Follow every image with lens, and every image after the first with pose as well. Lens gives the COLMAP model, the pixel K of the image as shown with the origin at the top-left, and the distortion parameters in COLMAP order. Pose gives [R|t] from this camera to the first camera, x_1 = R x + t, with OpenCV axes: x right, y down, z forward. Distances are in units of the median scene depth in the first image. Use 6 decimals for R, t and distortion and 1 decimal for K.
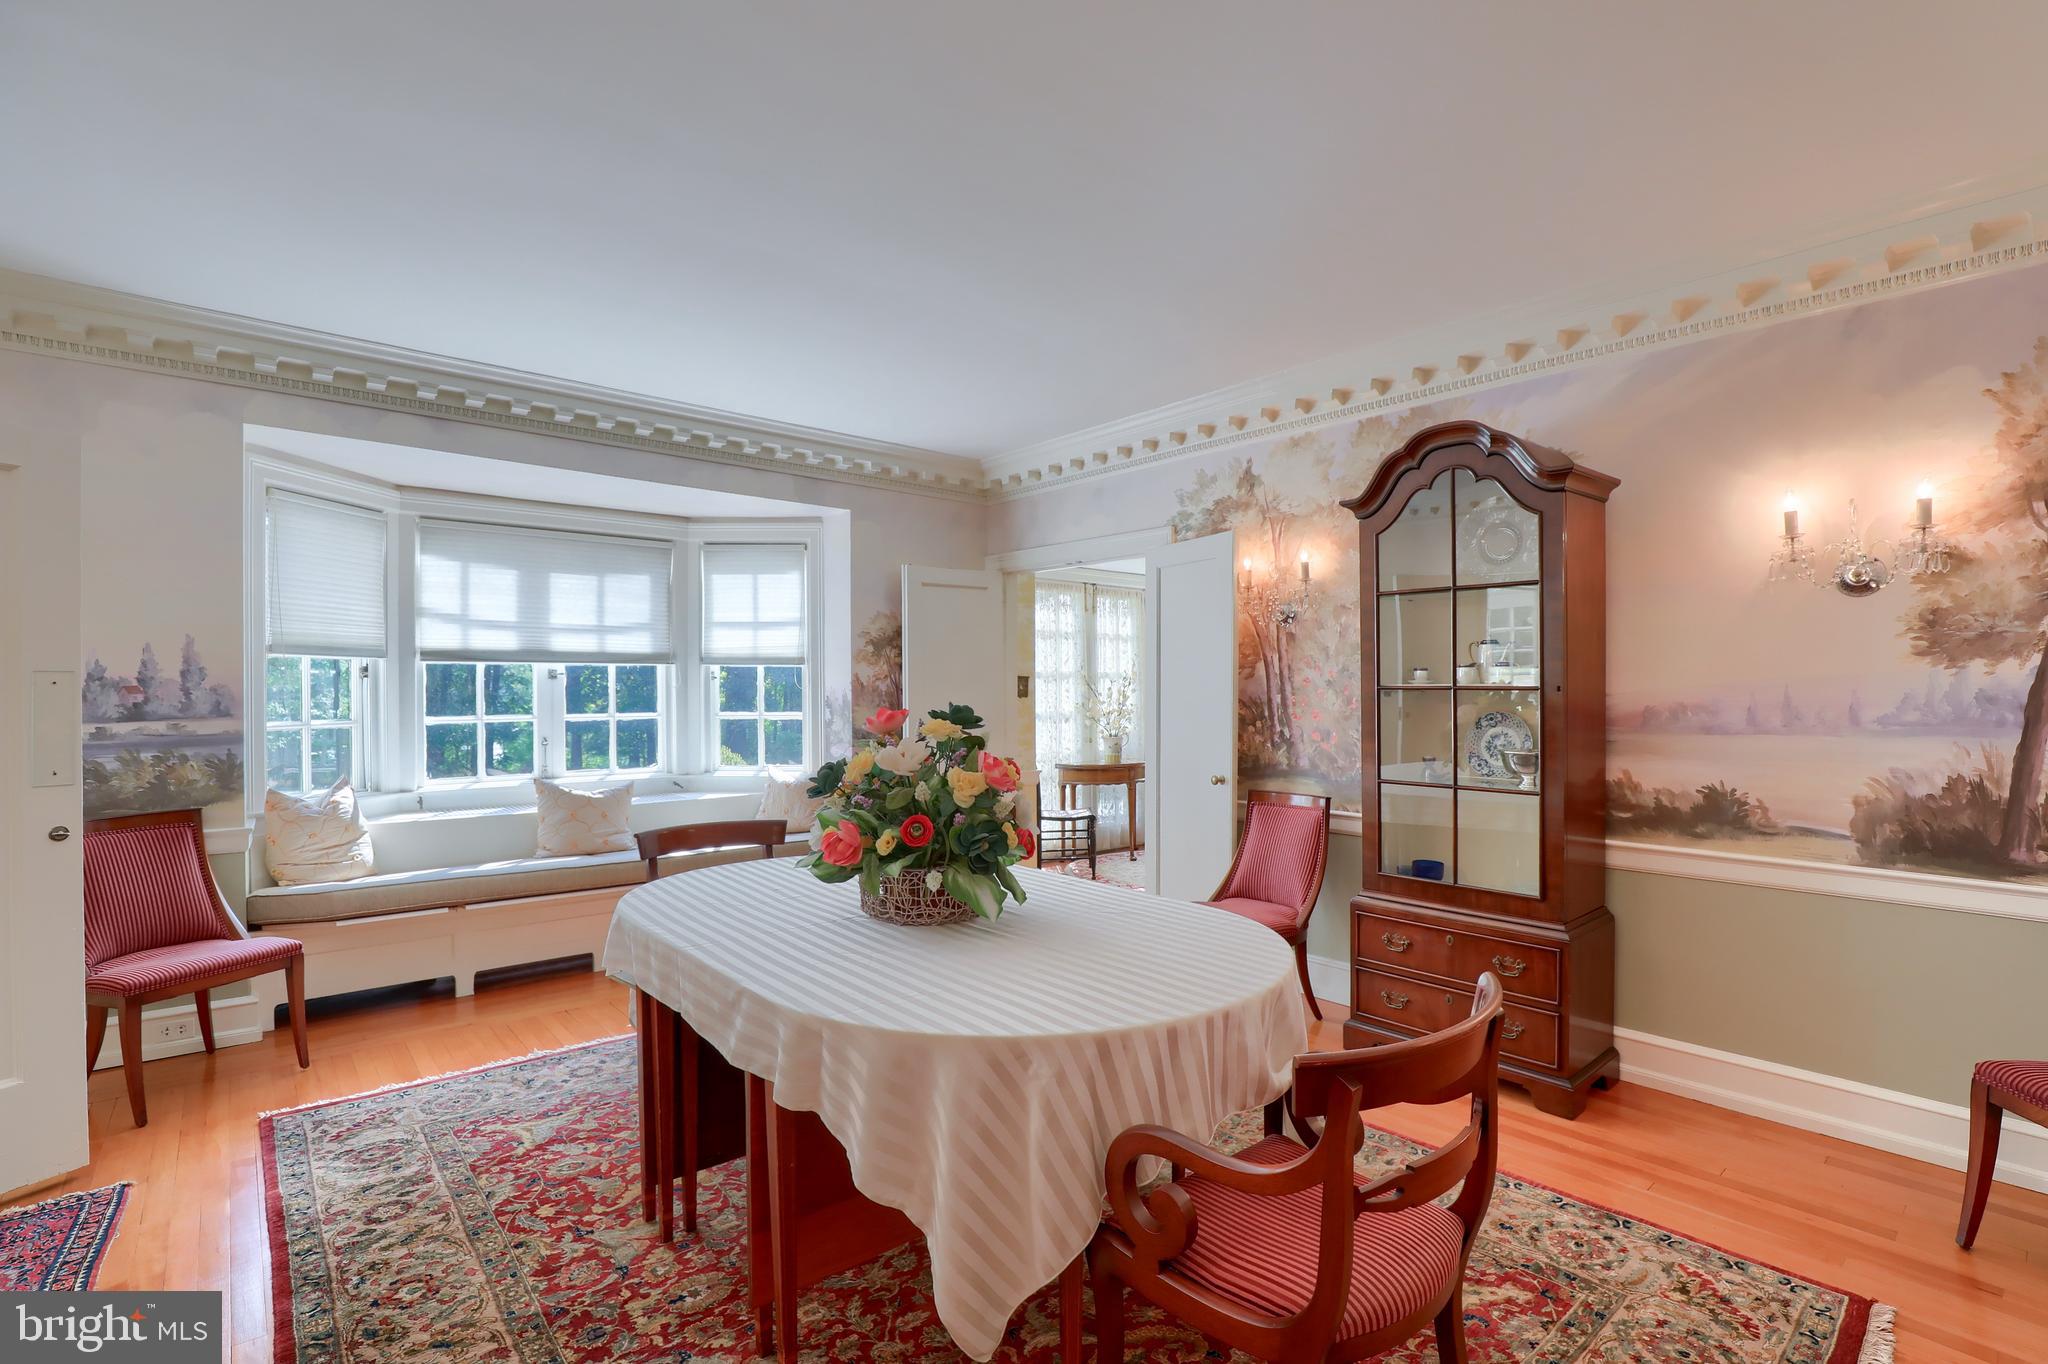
lens RADIAL K [[951.4, 0, 1027.6], [0, 951.4, 694.6], [0, 0, 1]] dist [-0.024659, 0.000594]
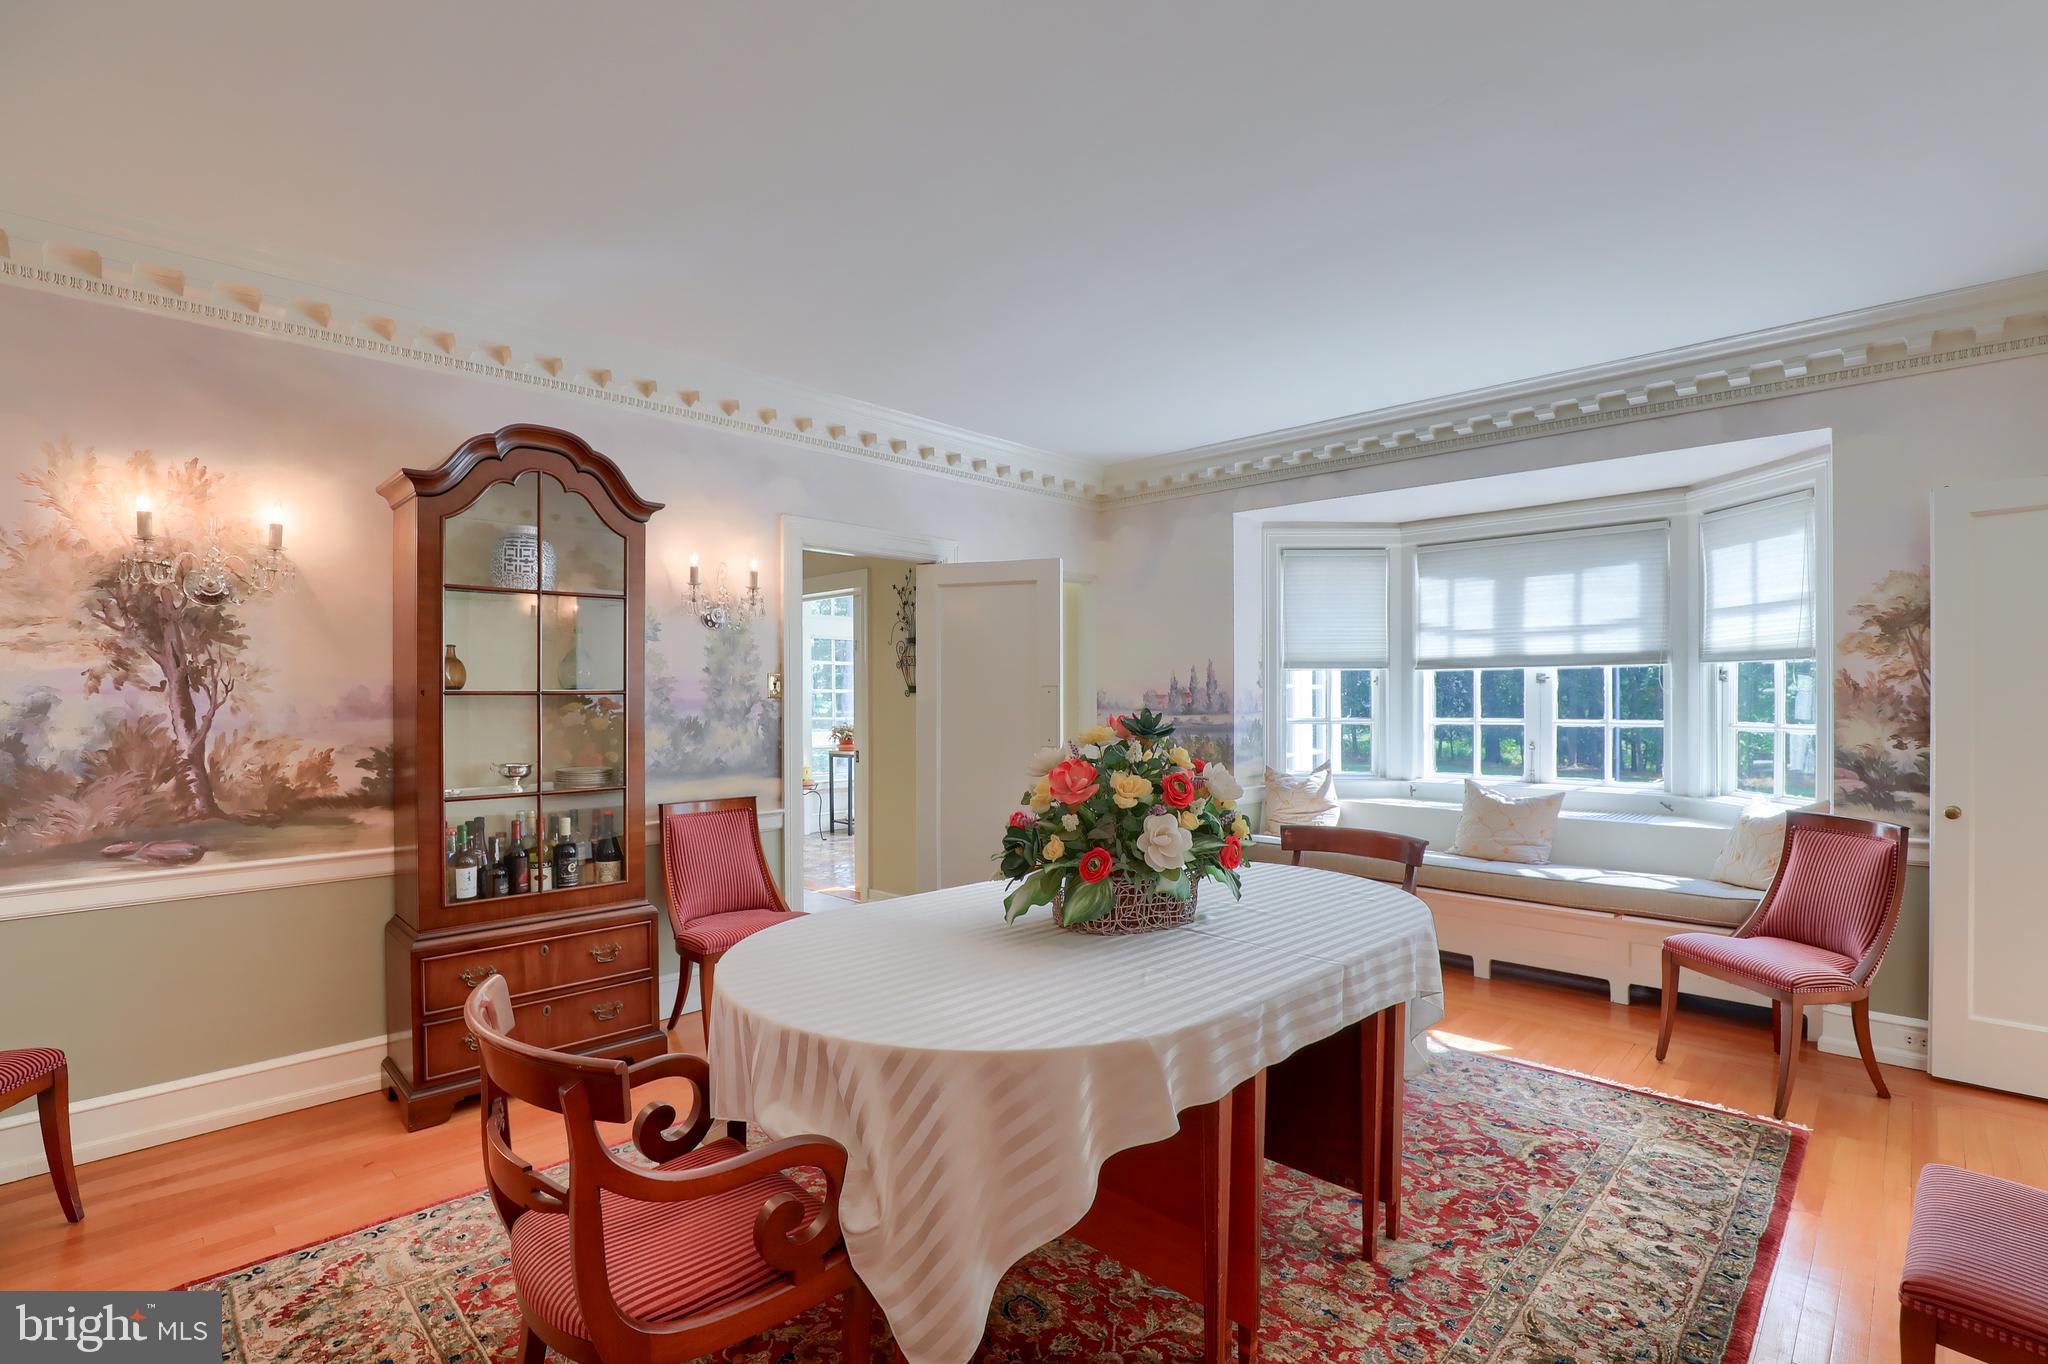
lens RADIAL K [[951.4, 0, 1019.0], [0, 951.4, 683.5], [0, 0, 1]] dist [-0.024659, 0.000594]
pose [[0.084551, -0.012880, -0.996336, 0.433472], [-0.002664, 0.999910, -0.013152, -0.001562], [0.996416, 0.003766, 0.084509, 0.370733]]
